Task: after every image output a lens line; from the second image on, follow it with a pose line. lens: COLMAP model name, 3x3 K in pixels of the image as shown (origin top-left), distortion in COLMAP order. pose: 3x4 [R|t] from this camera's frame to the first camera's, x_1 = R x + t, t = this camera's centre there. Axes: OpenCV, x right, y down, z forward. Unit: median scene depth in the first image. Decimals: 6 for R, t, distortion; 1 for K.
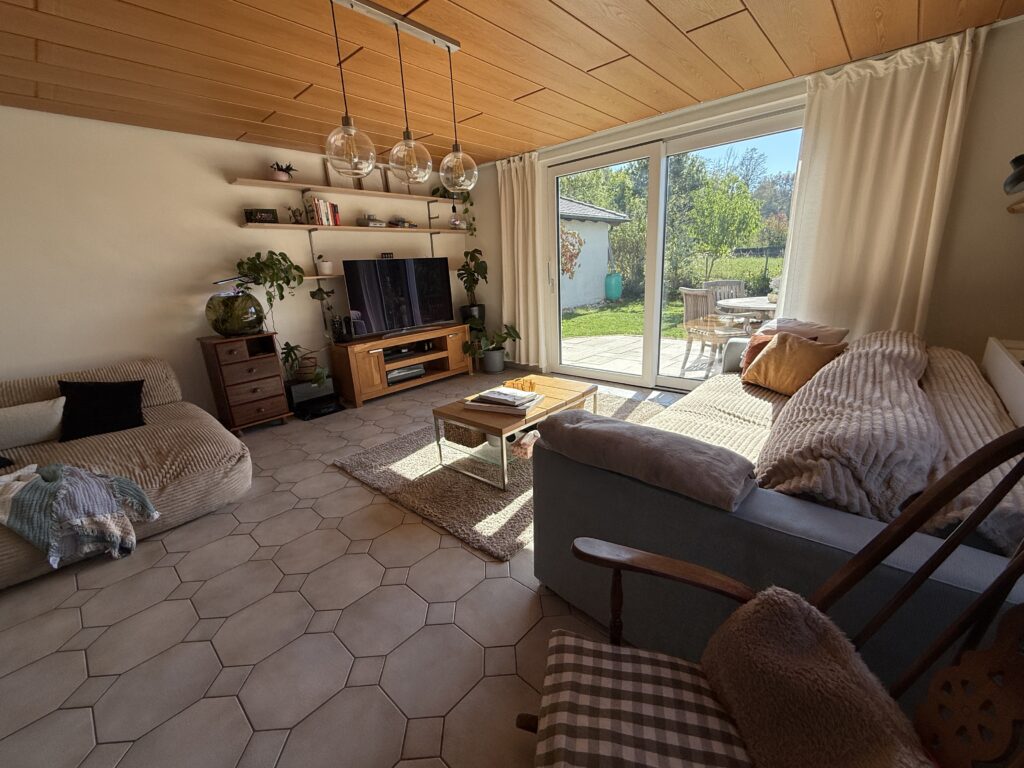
lens RADIAL K [[425.6, 0, 512.0], [0, 425.6, 384.0], [0, 0, 1]] dist [-0.001385, -0.000094]
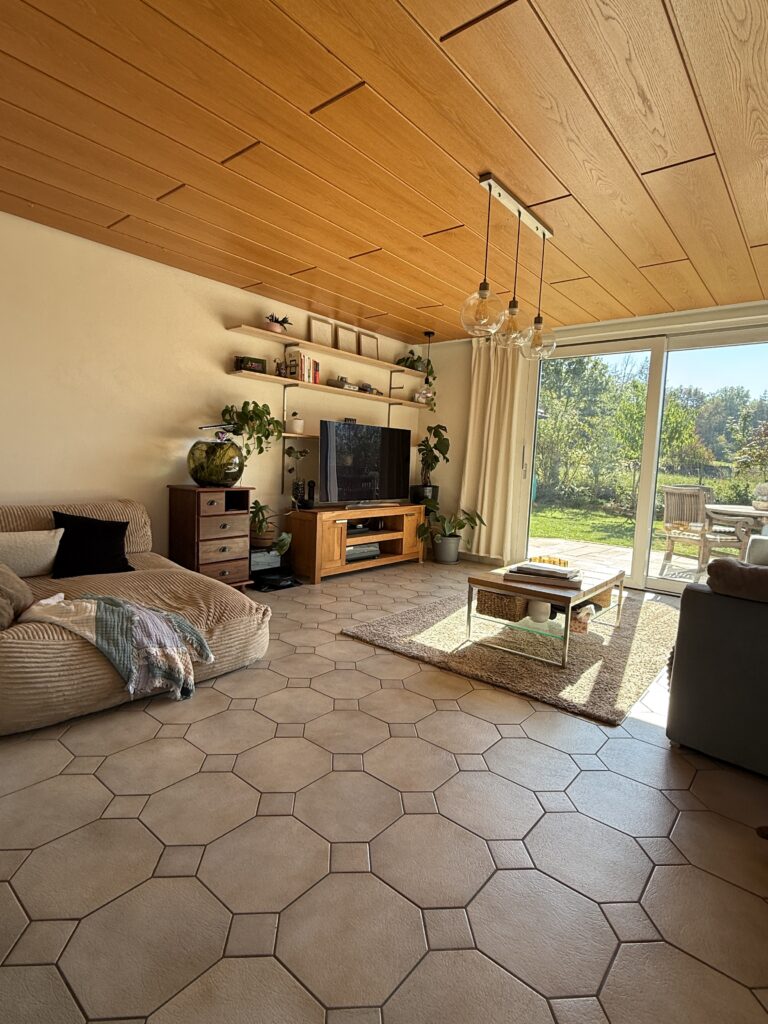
lens RADIAL K [[533.5, 0, 384.0], [0, 533.5, 512.0], [0, 0, 1]] dist [-0.002776, -0.000788]
pose [[0.994682, 0.088902, 0.052010, -0.323220], [-0.078412, 0.981031, -0.177283, 0.102558], [-0.066784, 0.172261, 0.982785, -0.108692]]
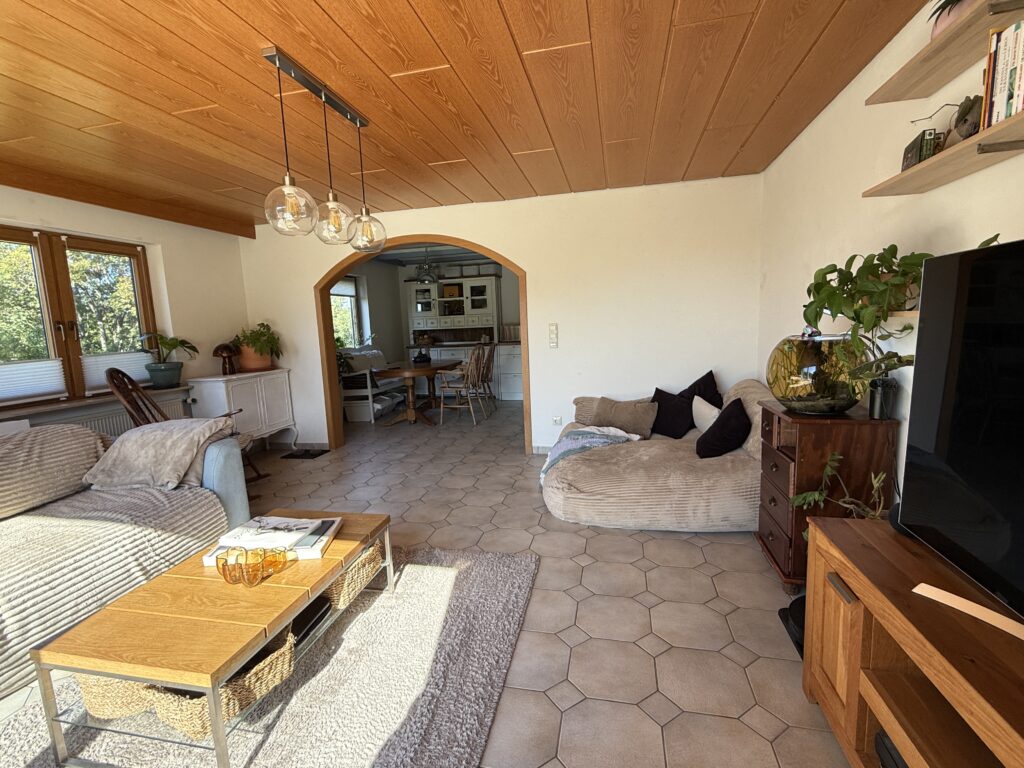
lens RADIAL K [[475.7, 0, 512.0], [0, 475.7, 384.0], [0, 0, 1]] dist [-0.000674, -0.000030]
pose [[-0.864250, 0.146881, -0.481142, -0.010912], [-0.055098, 0.923035, 0.380750, -0.334753], [0.500036, 0.355573, -0.789640, 1.213482]]
